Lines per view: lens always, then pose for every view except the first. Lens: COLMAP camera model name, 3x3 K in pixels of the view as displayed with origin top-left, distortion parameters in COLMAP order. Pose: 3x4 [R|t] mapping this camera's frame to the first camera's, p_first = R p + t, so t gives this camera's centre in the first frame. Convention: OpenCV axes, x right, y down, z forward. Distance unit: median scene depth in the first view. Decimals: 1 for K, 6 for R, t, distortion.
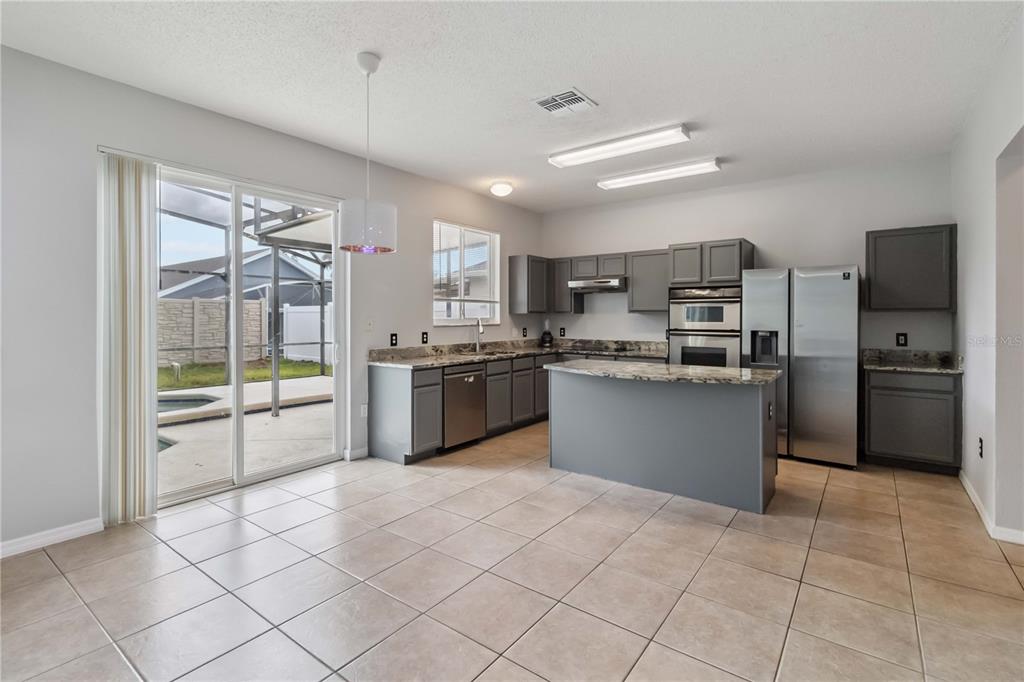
lens RADIAL K [[480.0, 0, 512.7], [0, 480.0, 319.9], [0, 0, 1]] dist [-0.000367, -0.000060]
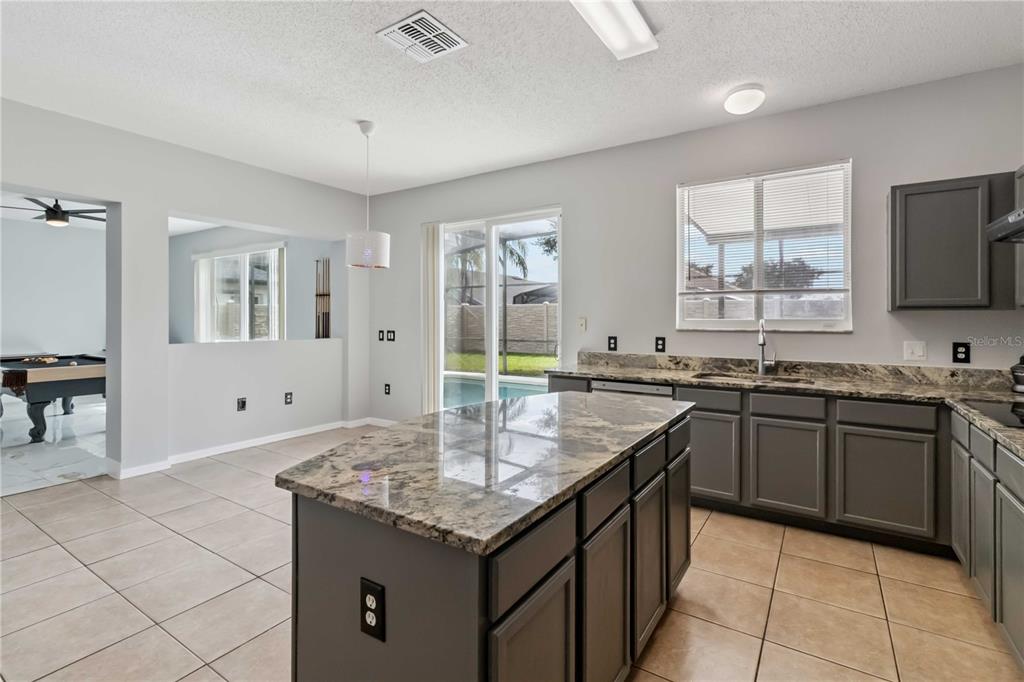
lens RADIAL K [[480.0, 0, 512.7], [0, 480.0, 319.9], [0, 0, 1]] dist [-0.000367, -0.000060]
pose [[0.063376, 0.006399, -0.997969, 0.564047], [-0.006701, 0.999960, 0.005986, -0.005228], [0.997967, 0.006308, 0.063417, 0.700156]]
